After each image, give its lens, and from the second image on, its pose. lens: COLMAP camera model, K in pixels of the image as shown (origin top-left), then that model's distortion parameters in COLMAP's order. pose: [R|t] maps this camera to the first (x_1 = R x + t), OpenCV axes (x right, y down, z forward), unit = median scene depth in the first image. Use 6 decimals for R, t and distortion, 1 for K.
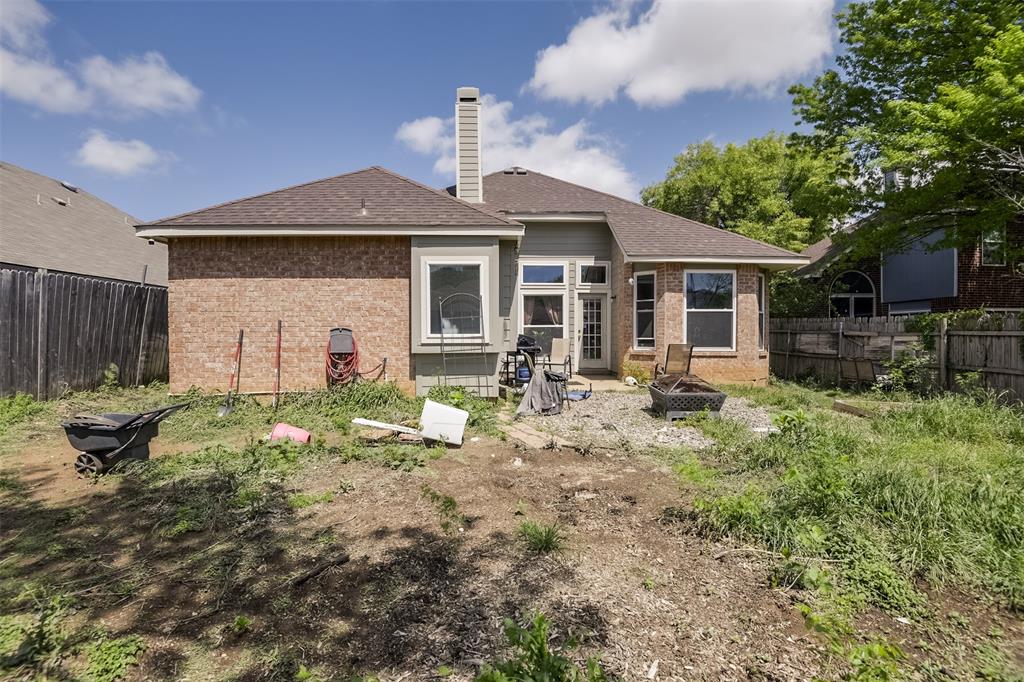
lens RADIAL K [[475.6, 0, 512.2], [0, 475.6, 339.8], [0, 0, 1]] dist [-0.026386, -0.000803]
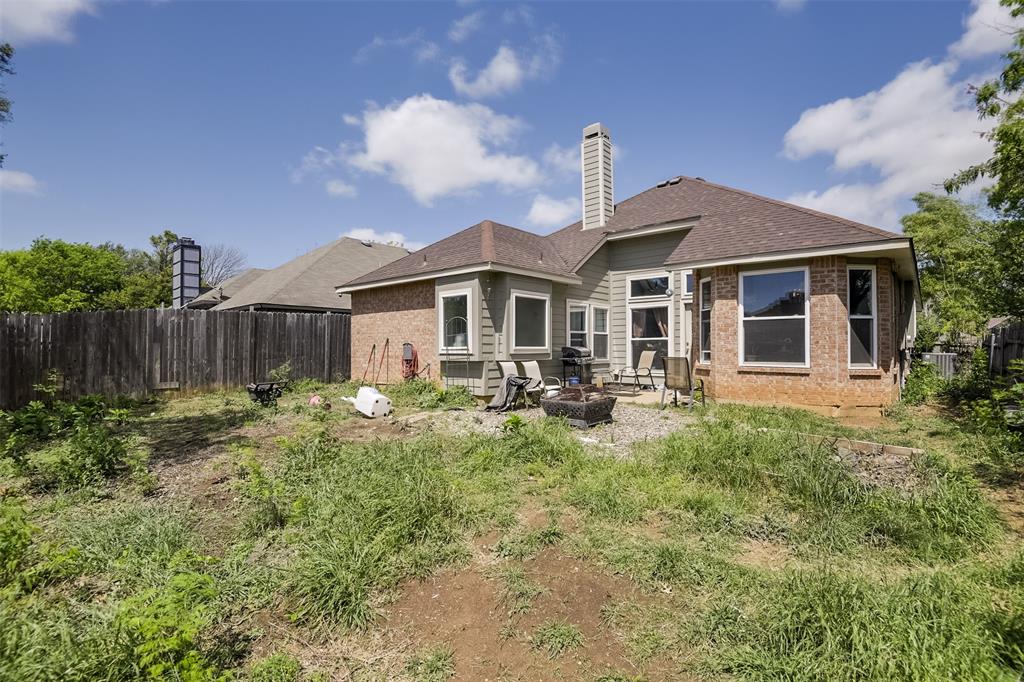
lens RADIAL K [[475.6, 0, 501.8], [0, 475.6, 338.5], [0, 0, 1]] dist [-0.026386, -0.000803]
pose [[0.732536, -0.012859, -0.680606, 0.875889], [-0.006962, 0.999628, -0.026380, -0.001082], [0.680692, 0.024062, 0.732174, 0.091342]]
